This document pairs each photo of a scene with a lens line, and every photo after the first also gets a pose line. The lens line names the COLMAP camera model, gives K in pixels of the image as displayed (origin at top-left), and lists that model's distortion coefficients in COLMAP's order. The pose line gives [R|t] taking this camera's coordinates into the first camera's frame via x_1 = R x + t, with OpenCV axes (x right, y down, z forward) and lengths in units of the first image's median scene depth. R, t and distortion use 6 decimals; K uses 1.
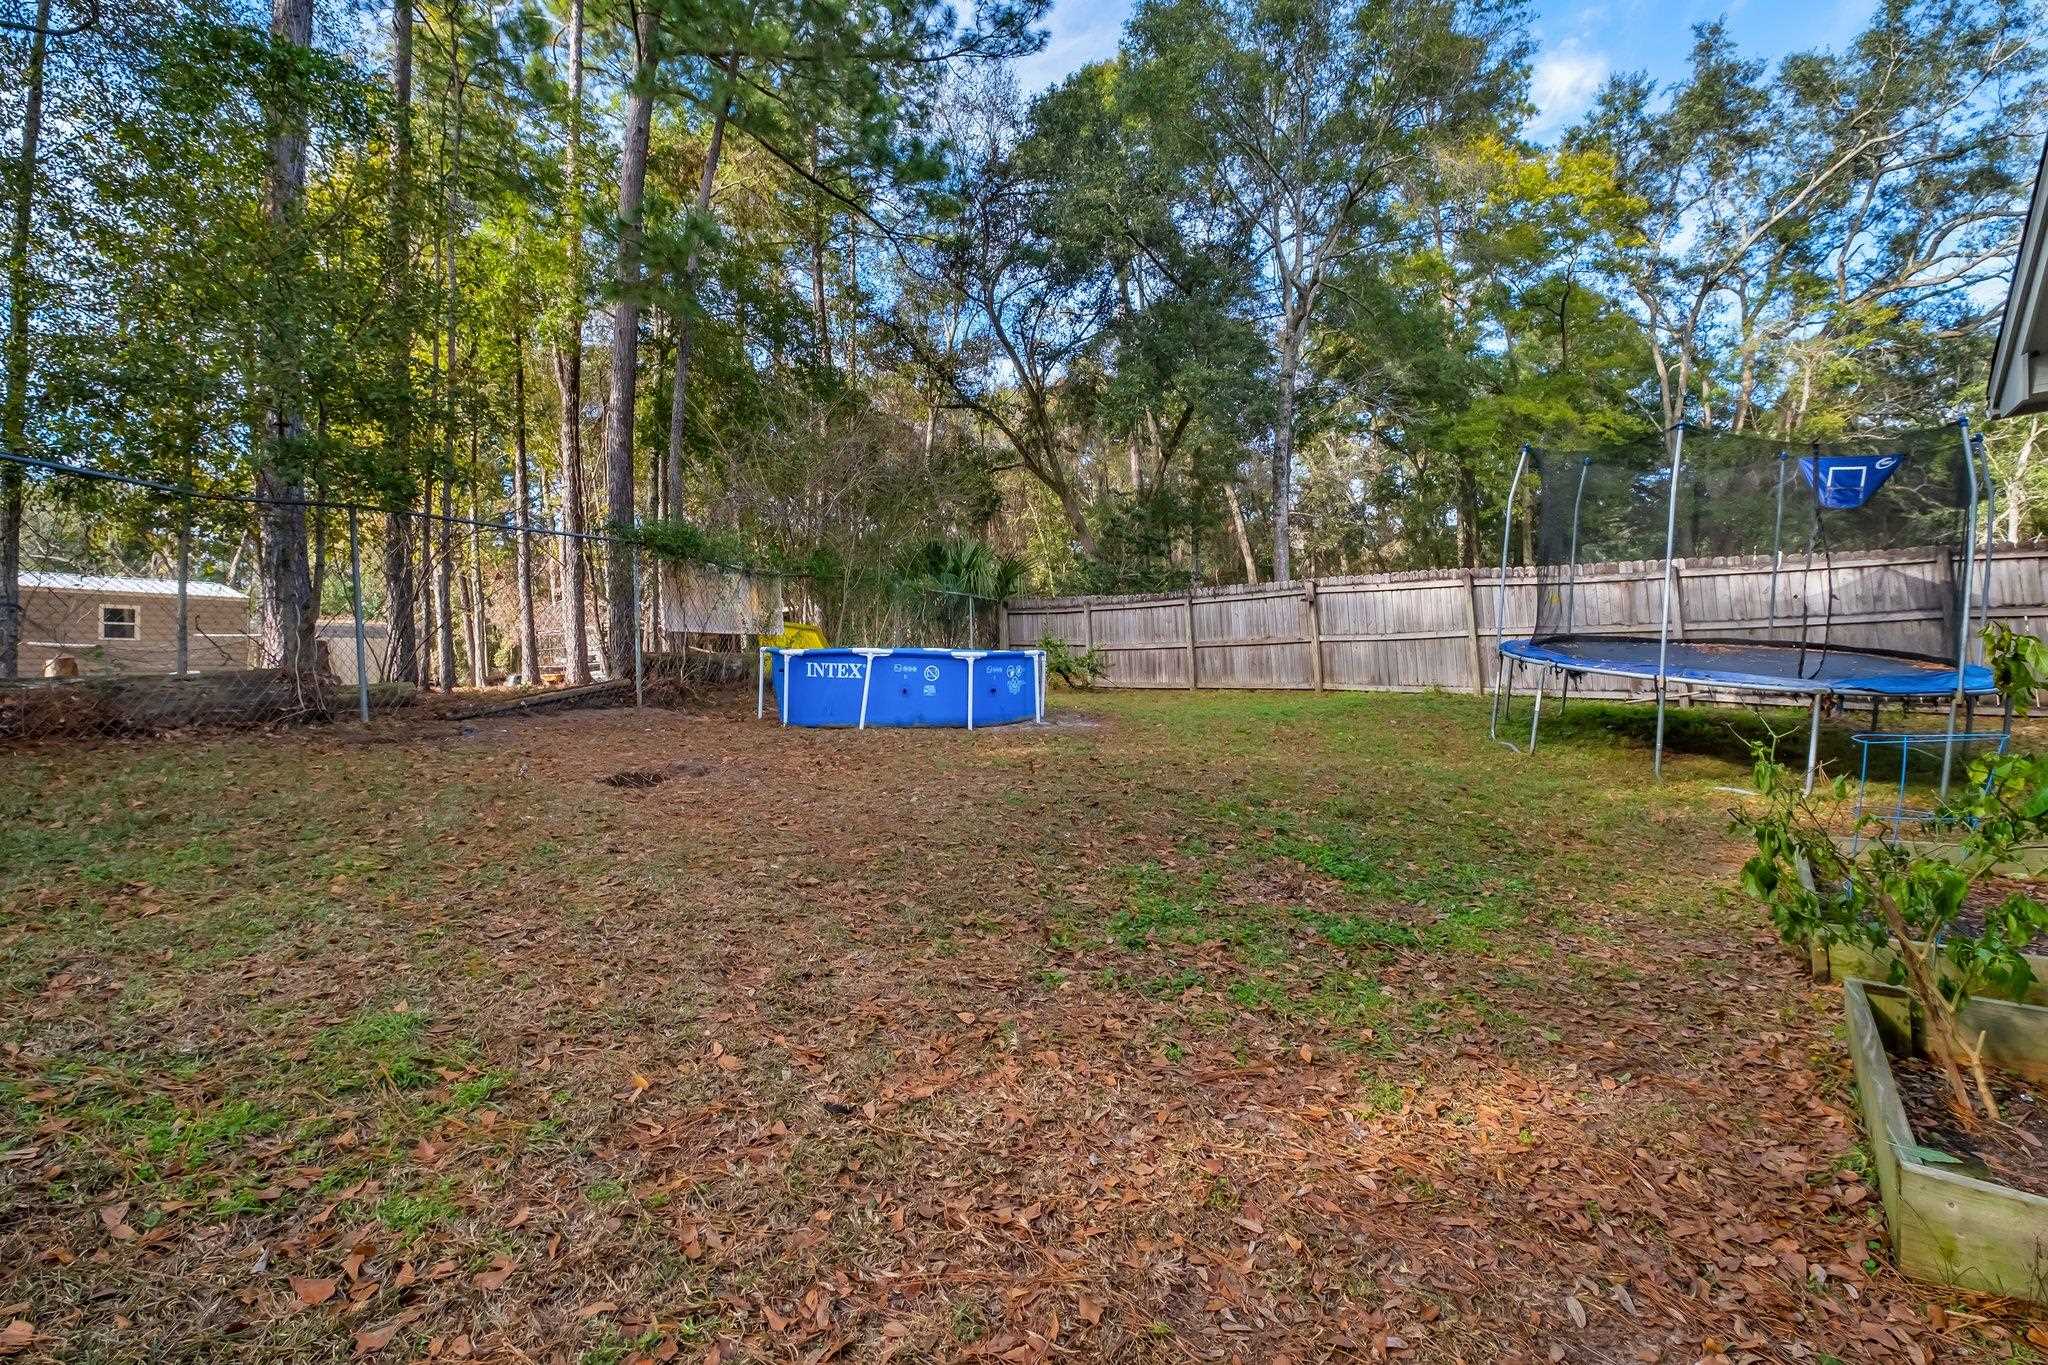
lens RADIAL K [[953.2, 0, 1038.9], [0, 953.2, 629.3], [0, 0, 1]] dist [-0.010888, 0.000531]
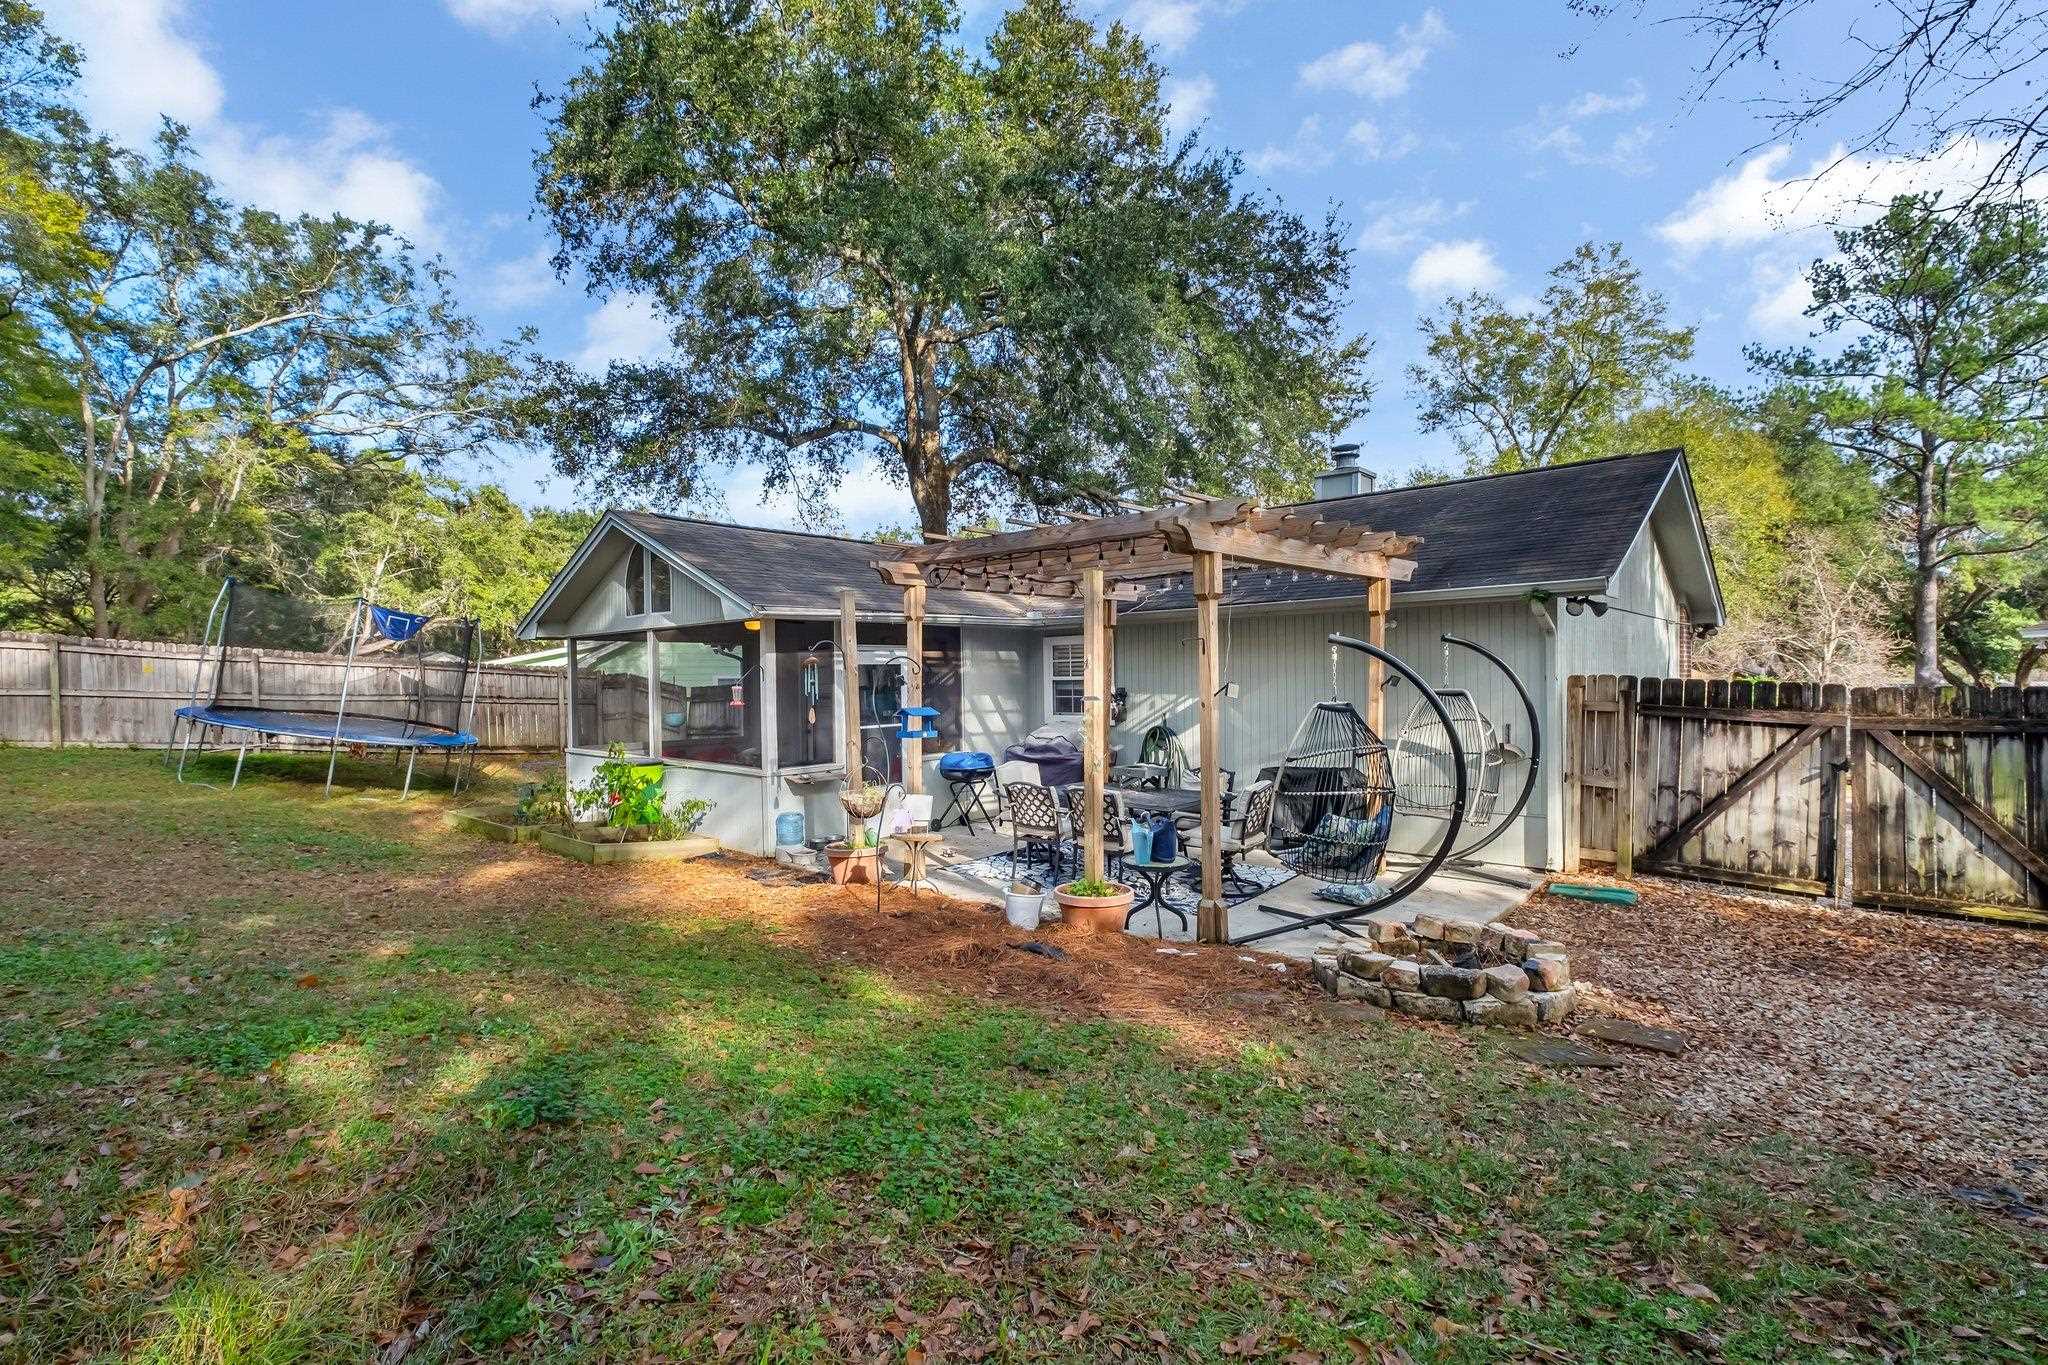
lens RADIAL K [[890.3, 0, 1015.6], [0, 890.3, 691.0], [0, 0, 1]] dist [-0.001982, -0.000404]
pose [[0.087916, 0.039735, 0.995335, -0.484329], [-0.061370, 0.997522, -0.034402, -0.031541], [-0.994236, -0.058059, 0.090137, -0.217266]]
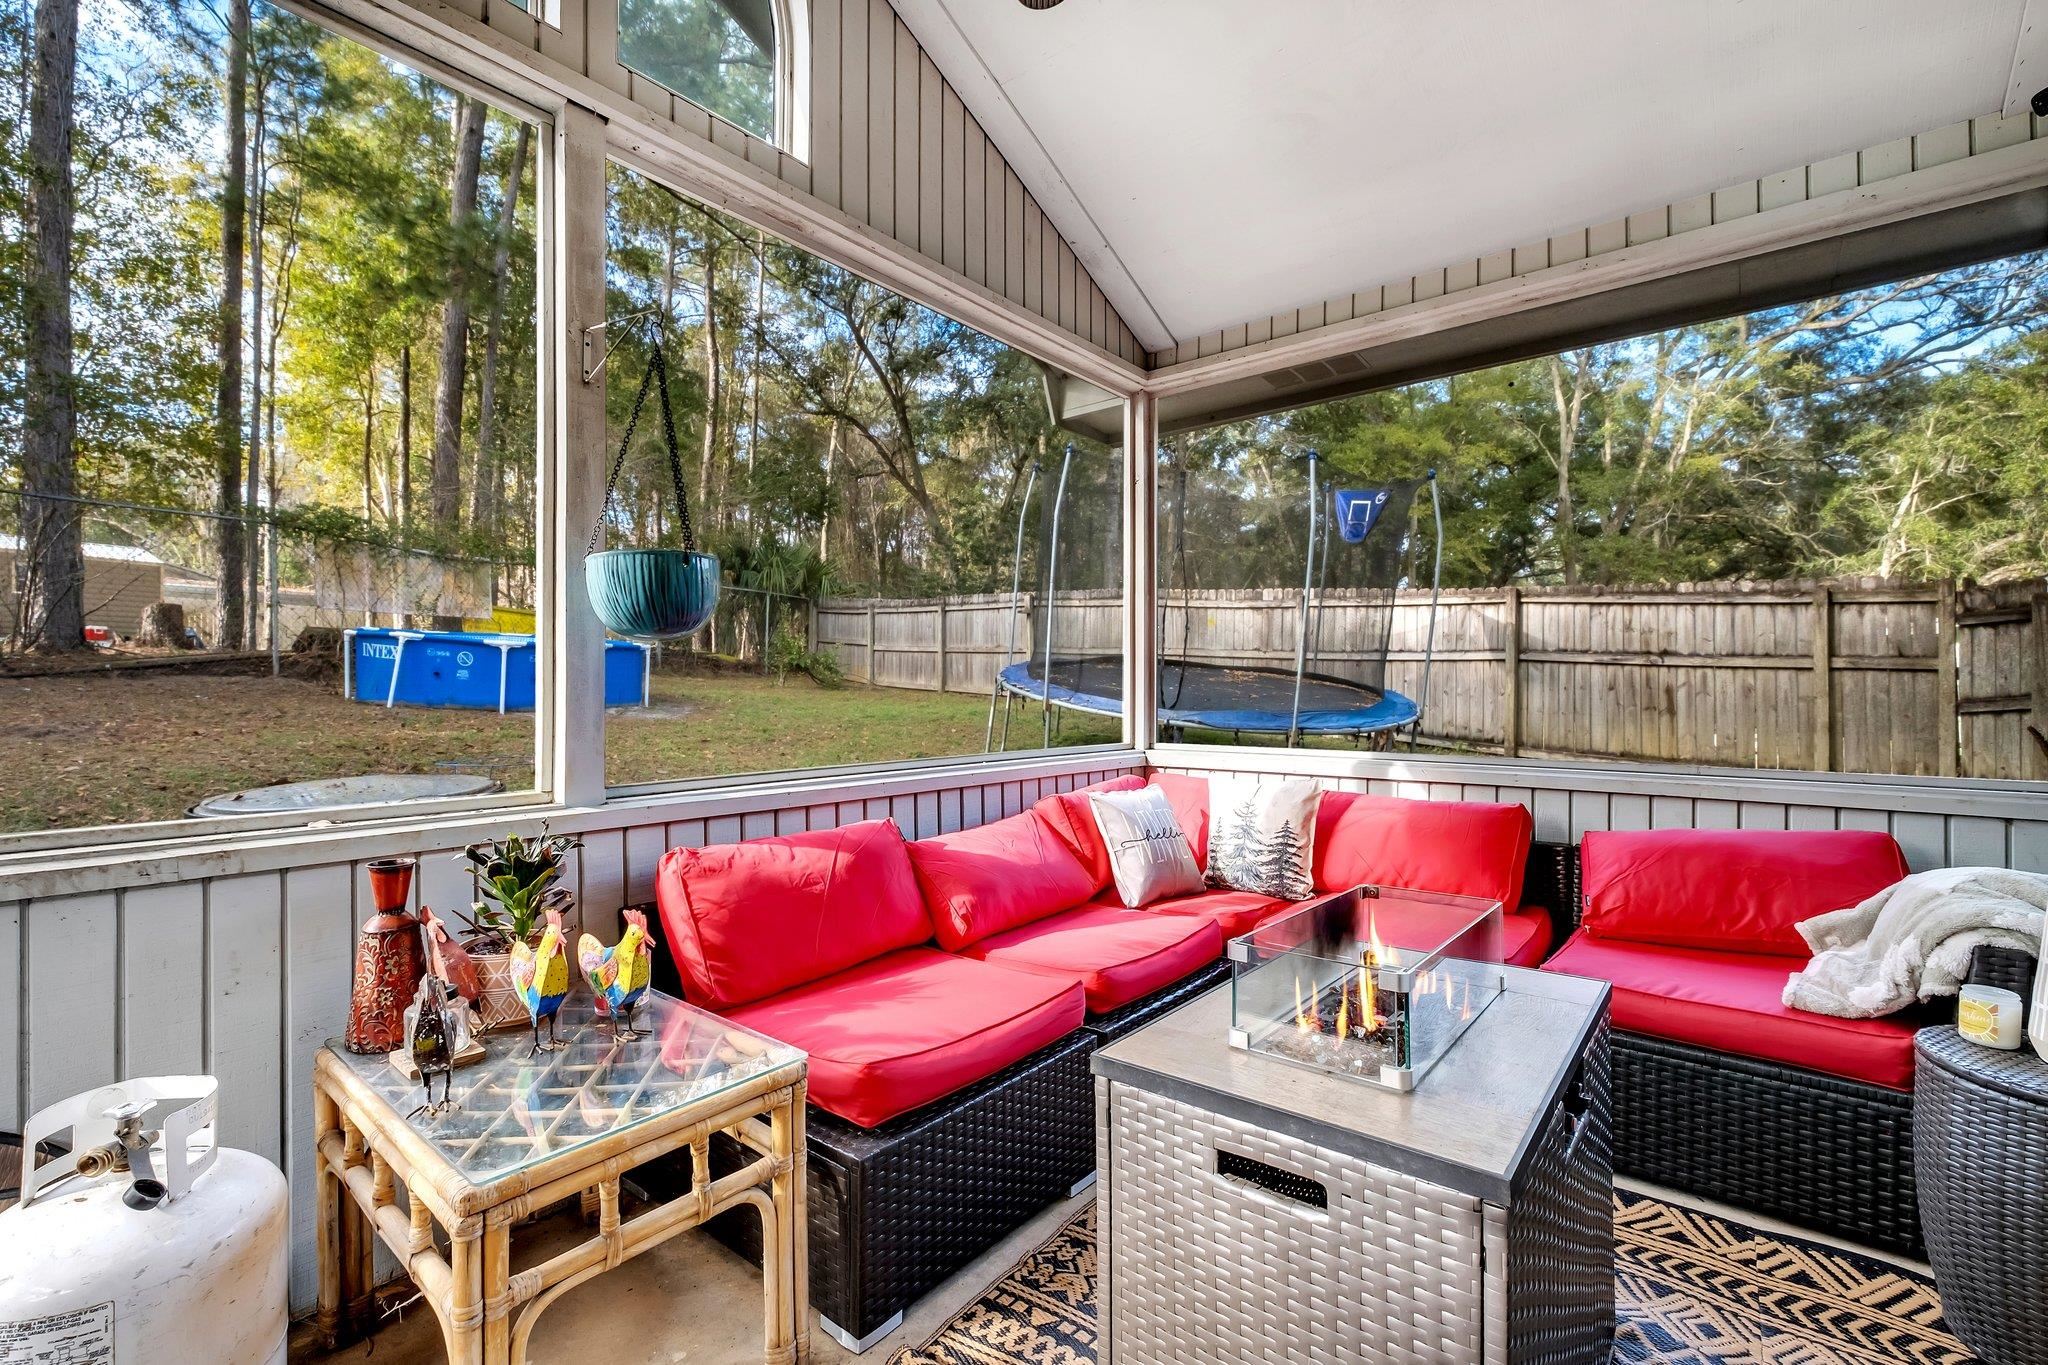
lens RADIAL K [[894.2, 0, 1016.4], [0, 894.2, 687.0], [0, 0, 1]] dist [-0.006469, -0.000686]
pose [[0.997395, 0.055361, -0.046239, 0.375811], [-0.052392, 0.996630, 0.063112, -0.011886], [0.049577, -0.060525, 0.996935, 0.023301]]
